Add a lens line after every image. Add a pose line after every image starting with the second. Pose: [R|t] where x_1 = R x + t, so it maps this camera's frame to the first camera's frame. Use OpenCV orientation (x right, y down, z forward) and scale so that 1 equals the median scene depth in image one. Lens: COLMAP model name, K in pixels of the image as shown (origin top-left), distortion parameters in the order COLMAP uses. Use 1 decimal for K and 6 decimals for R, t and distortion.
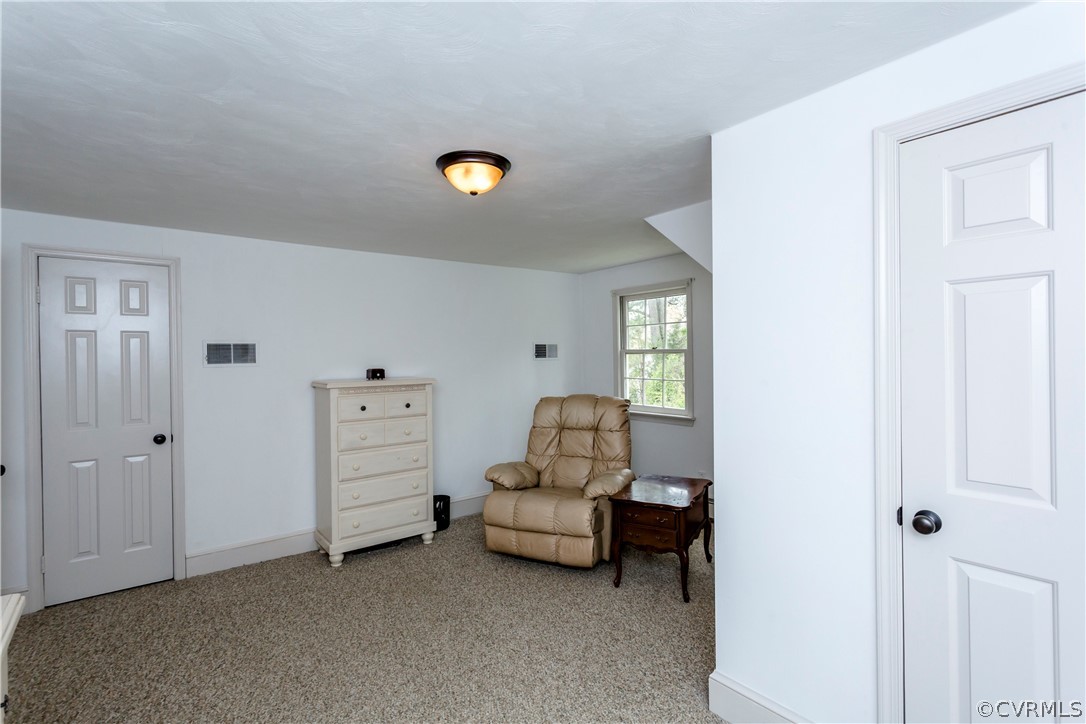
lens RADIAL K [[513.9, 0, 530.2], [0, 513.9, 361.4], [0, 0, 1]] dist [0.000587, 0.001221]
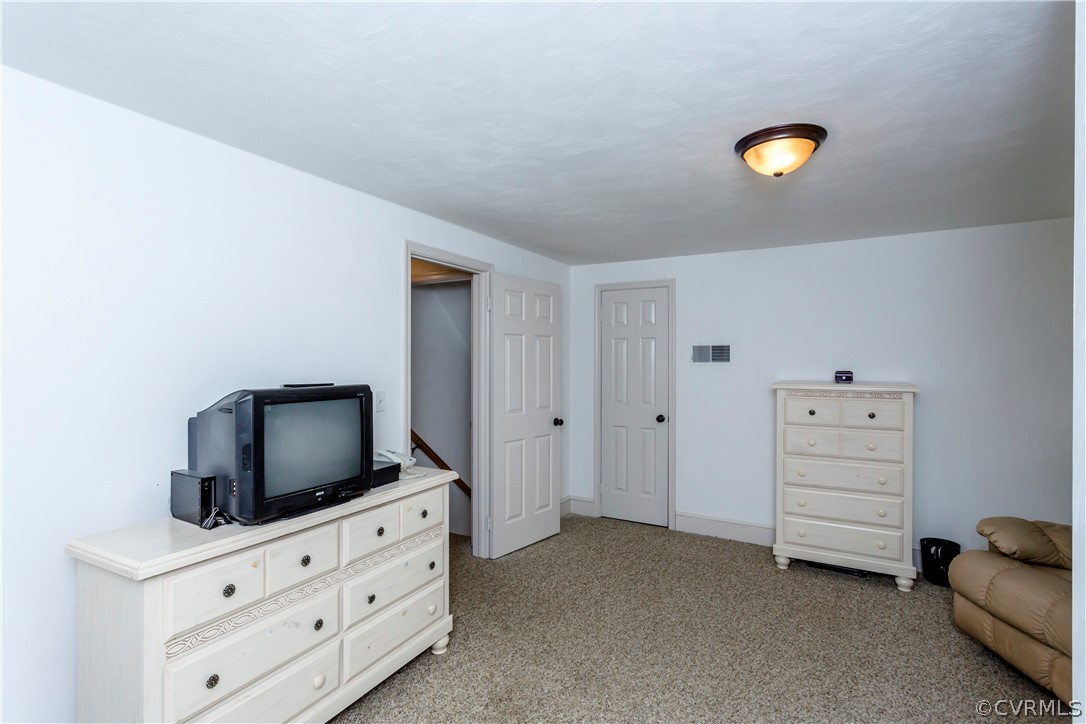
lens RADIAL K [[513.9, 0, 530.2], [0, 513.9, 361.4], [0, 0, 1]] dist [0.000587, 0.001221]
pose [[0.391790, 0.015935, -0.919917, 0.338529], [-0.016302, 0.999813, 0.010376, -0.003316], [0.919910, 0.010931, 0.391976, 0.159740]]
